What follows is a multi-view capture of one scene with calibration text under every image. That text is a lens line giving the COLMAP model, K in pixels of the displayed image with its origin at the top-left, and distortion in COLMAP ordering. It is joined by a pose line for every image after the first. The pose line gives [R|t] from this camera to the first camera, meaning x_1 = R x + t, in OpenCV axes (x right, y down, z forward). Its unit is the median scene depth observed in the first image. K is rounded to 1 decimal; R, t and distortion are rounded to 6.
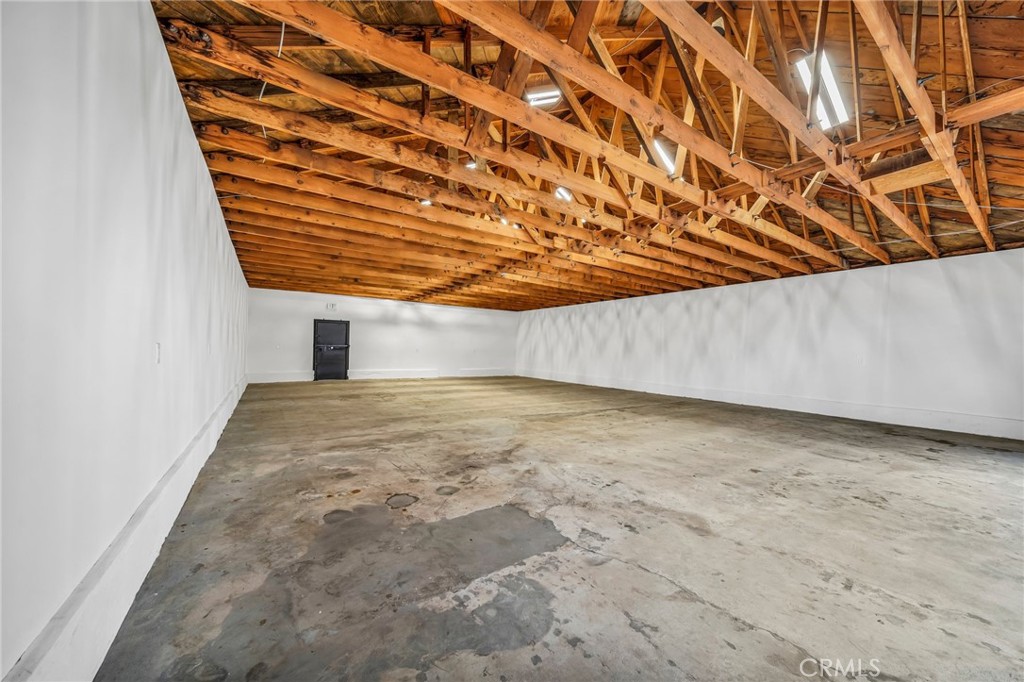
lens RADIAL K [[350.8, 0, 529.5], [0, 350.8, 344.4], [0, 0, 1]] dist [-0.006073, 0.000032]
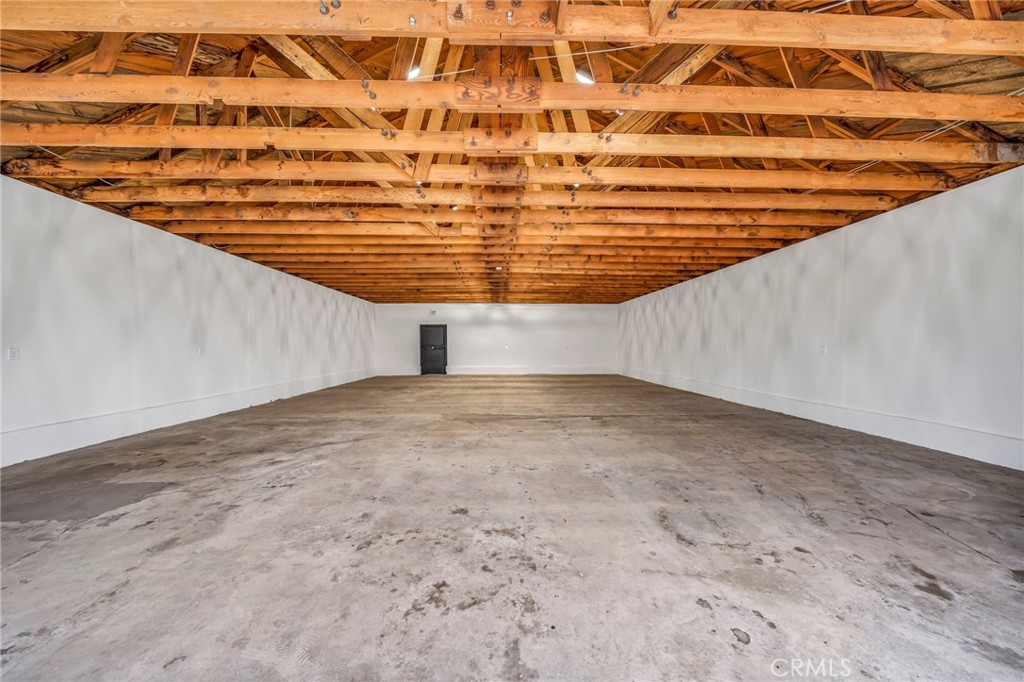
lens RADIAL K [[350.8, 0, 523.5], [0, 350.8, 343.5], [0, 0, 1]] dist [-0.006073, 0.000032]
pose [[0.855222, -0.026501, -0.517584, 0.395856], [0.028898, 0.999576, -0.003429, 0.010343], [0.517456, -0.012025, 0.855625, 0.164195]]
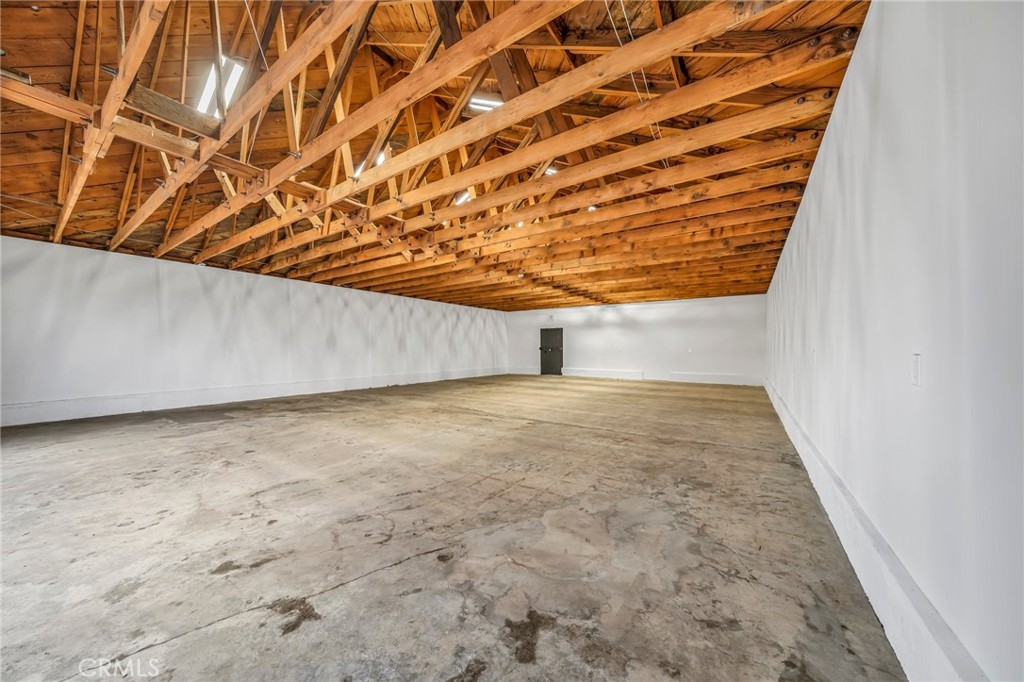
lens RADIAL K [[350.8, 0, 516.7], [0, 350.8, 345.9], [0, 0, 1]] dist [-0.006073, 0.000032]
pose [[0.381389, -0.026516, -0.924034, 0.714780], [0.021740, 0.999569, -0.019711, 0.021431], [0.924159, -0.012571, 0.381801, 0.484541]]
